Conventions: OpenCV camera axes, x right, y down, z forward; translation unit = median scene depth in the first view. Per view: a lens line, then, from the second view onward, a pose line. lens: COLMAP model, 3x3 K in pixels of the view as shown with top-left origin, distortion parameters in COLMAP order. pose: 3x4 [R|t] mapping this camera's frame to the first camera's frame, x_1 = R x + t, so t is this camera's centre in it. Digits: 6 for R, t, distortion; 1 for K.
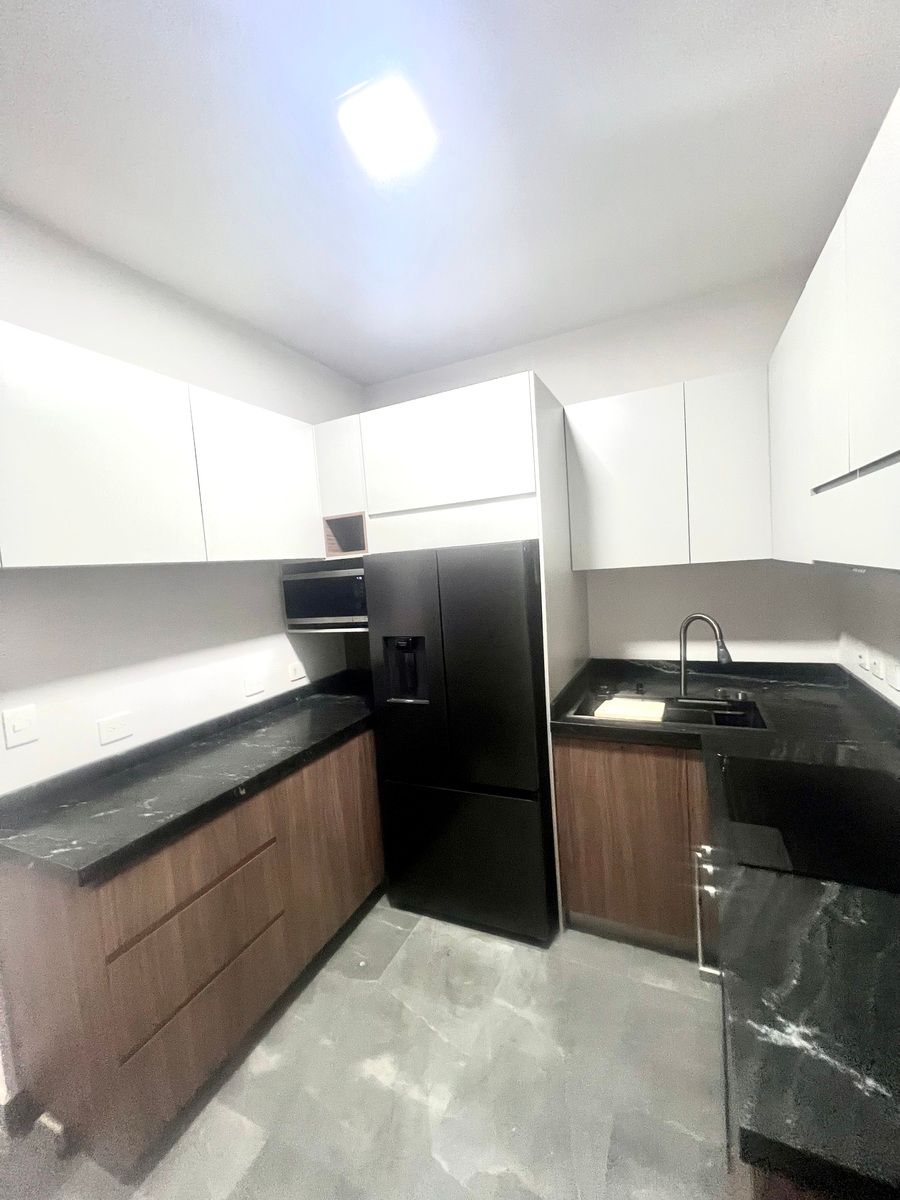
lens RADIAL K [[482.9, 0, 450.6], [0, 482.9, 600.7], [0, 0, 1]] dist [-0.004470, 0.000331]
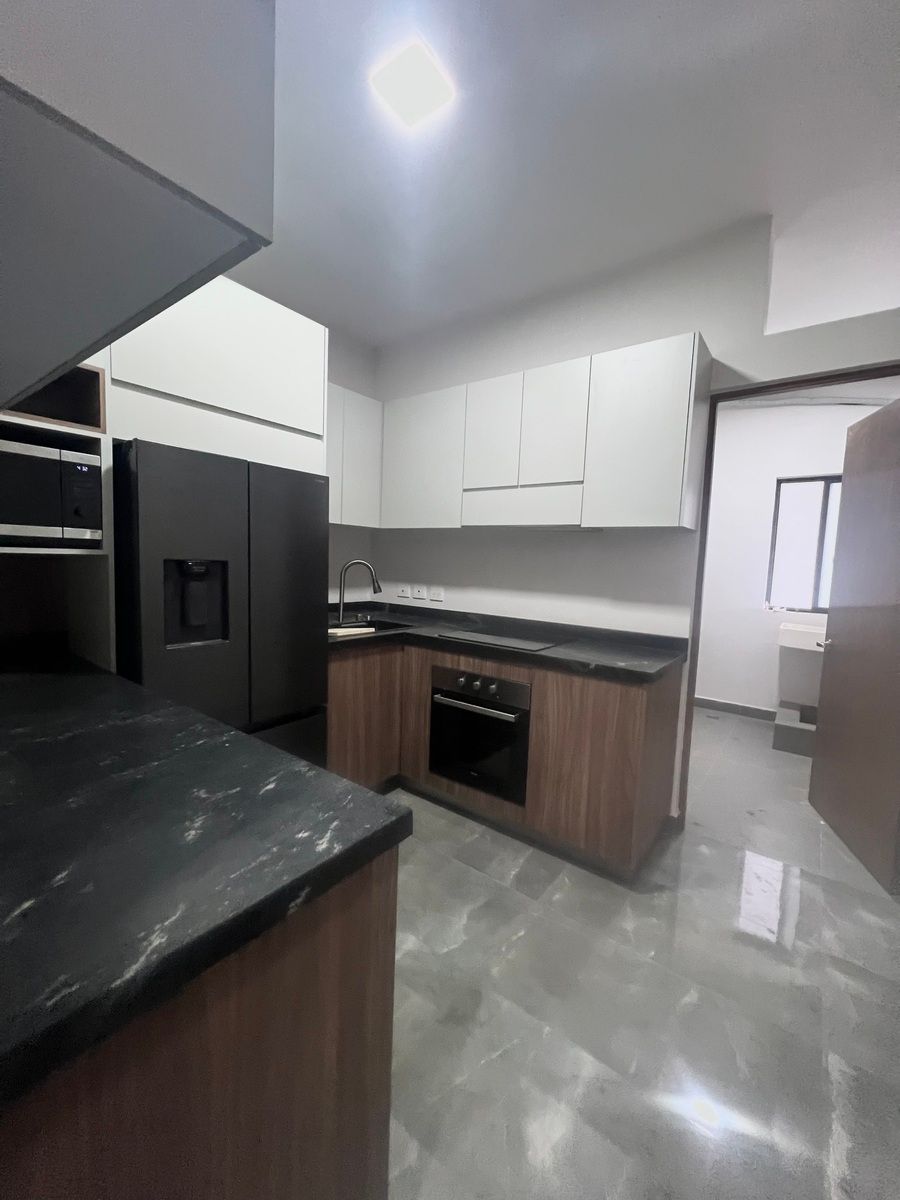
lens RADIAL K [[482.9, 0, 454.1], [0, 482.9, 601.0], [0, 0, 1]] dist [-0.004470, 0.000331]
pose [[0.193183, -0.001935, 0.981161, -0.874909], [0.016546, 0.999862, -0.001286, 0.166352], [-0.981023, 0.016483, 0.193189, 0.496321]]
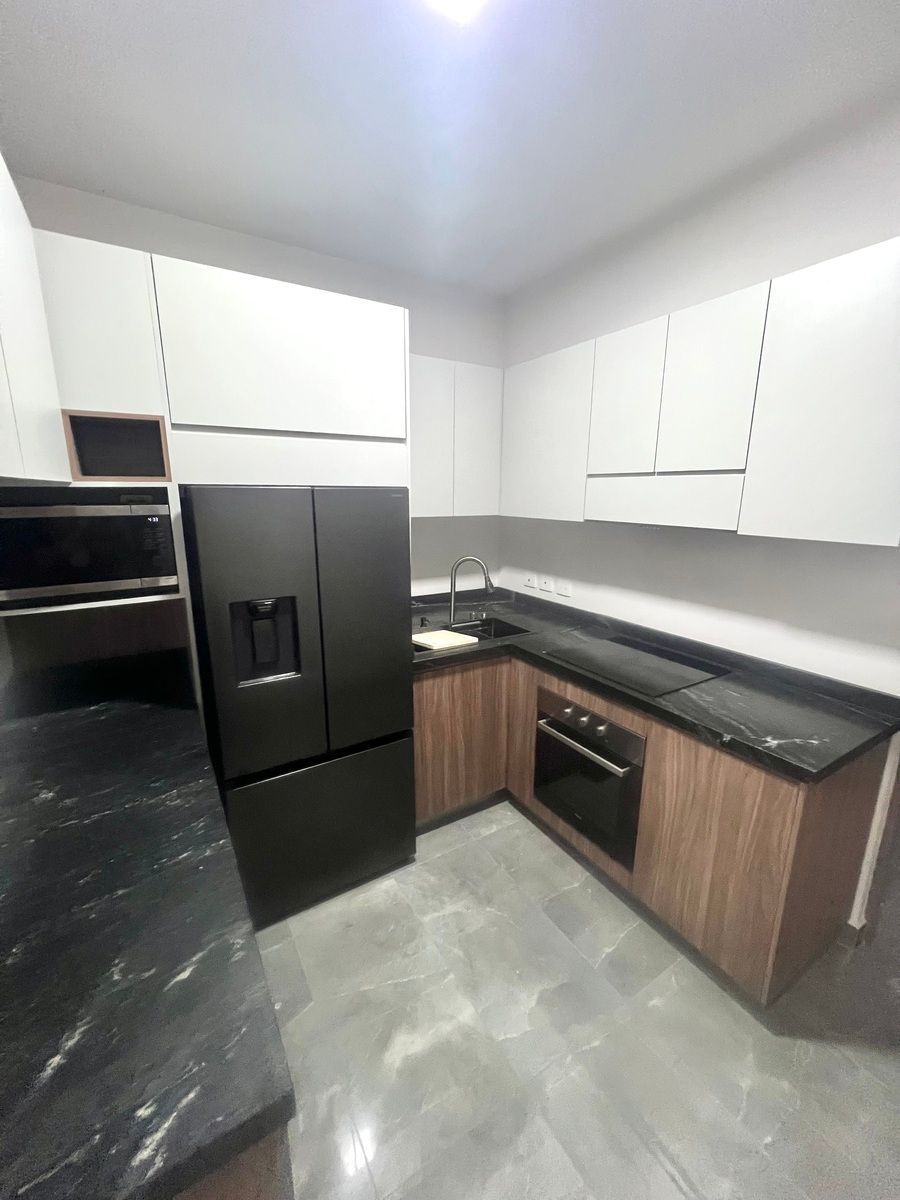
lens RADIAL K [[482.9, 0, 451.5], [0, 482.9, 601.1], [0, 0, 1]] dist [-0.004470, 0.000331]
pose [[0.538430, -0.111188, 0.835303, -0.648234], [0.015507, 0.992396, 0.122104, -0.012774], [-0.842528, -0.052791, 0.536060, 0.373872]]
